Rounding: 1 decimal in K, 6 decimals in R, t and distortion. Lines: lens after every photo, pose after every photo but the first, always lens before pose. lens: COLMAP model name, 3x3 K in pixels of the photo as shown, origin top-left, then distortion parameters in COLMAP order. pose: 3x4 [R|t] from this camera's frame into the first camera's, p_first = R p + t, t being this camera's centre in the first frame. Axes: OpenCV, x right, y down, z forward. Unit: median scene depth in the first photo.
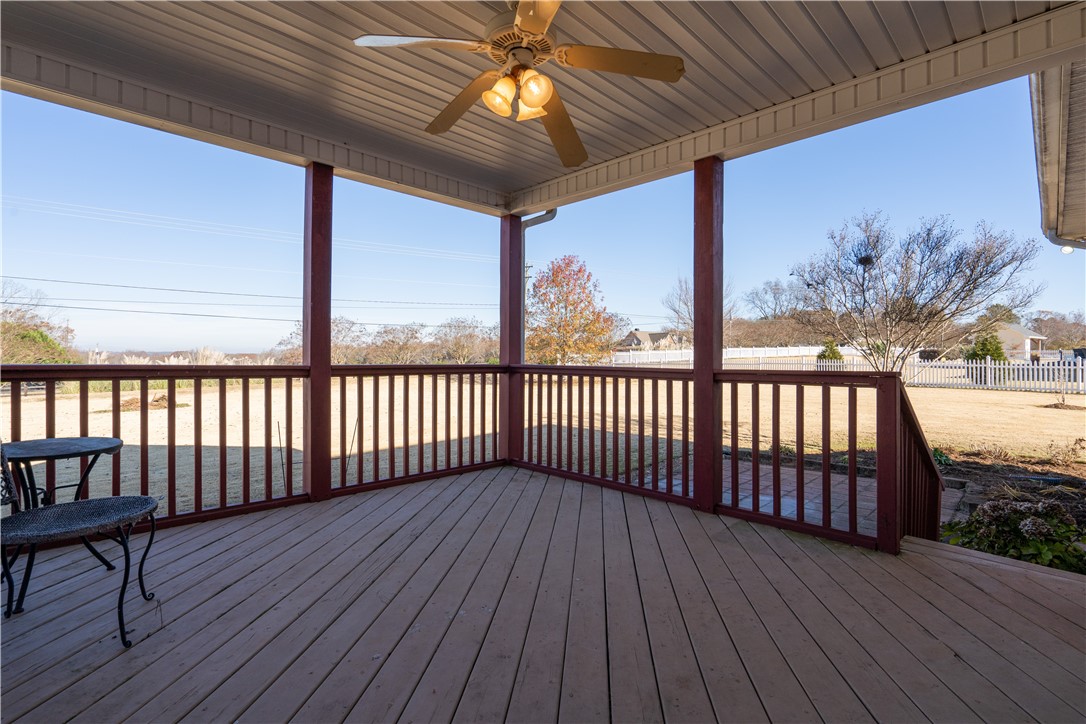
lens RADIAL K [[496.6, 0, 541.1], [0, 496.6, 359.3], [0, 0, 1]] dist [-0.000803, -0.000174]
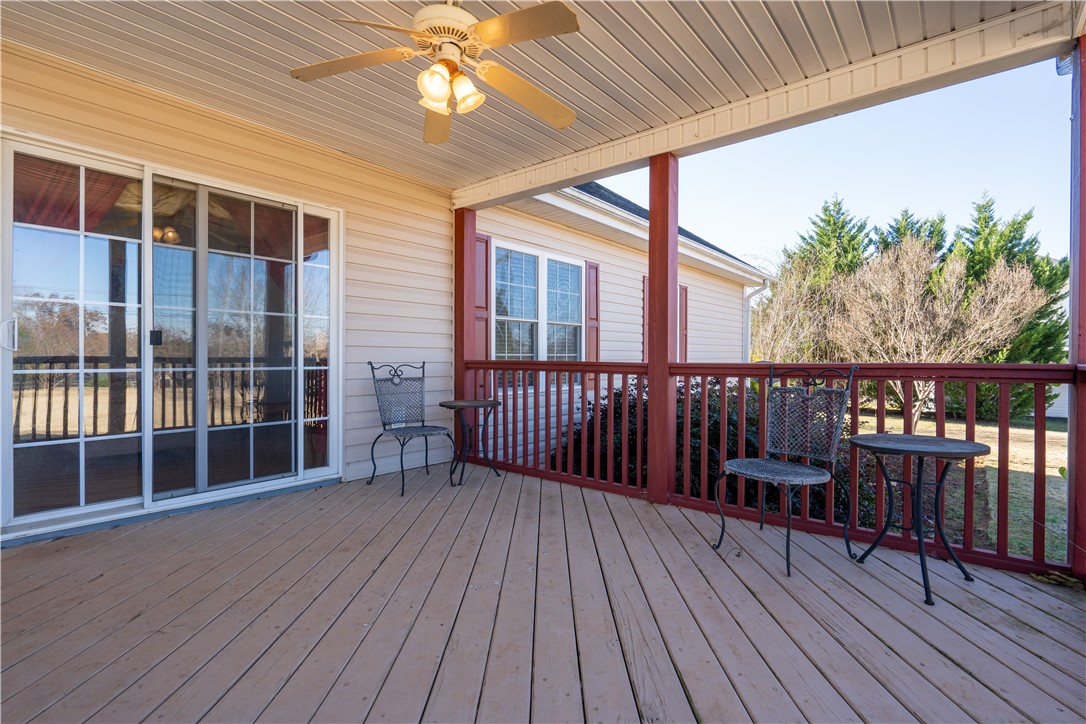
lens RADIAL K [[496.6, 0, 547.9], [0, 496.6, 360.2], [0, 0, 1]] dist [-0.000803, -0.000174]
pose [[-0.993588, -0.010443, -0.112581, -0.126939], [-0.011444, 0.999901, 0.008247, 0.006276], [0.112484, 0.009482, -0.993608, 1.891268]]
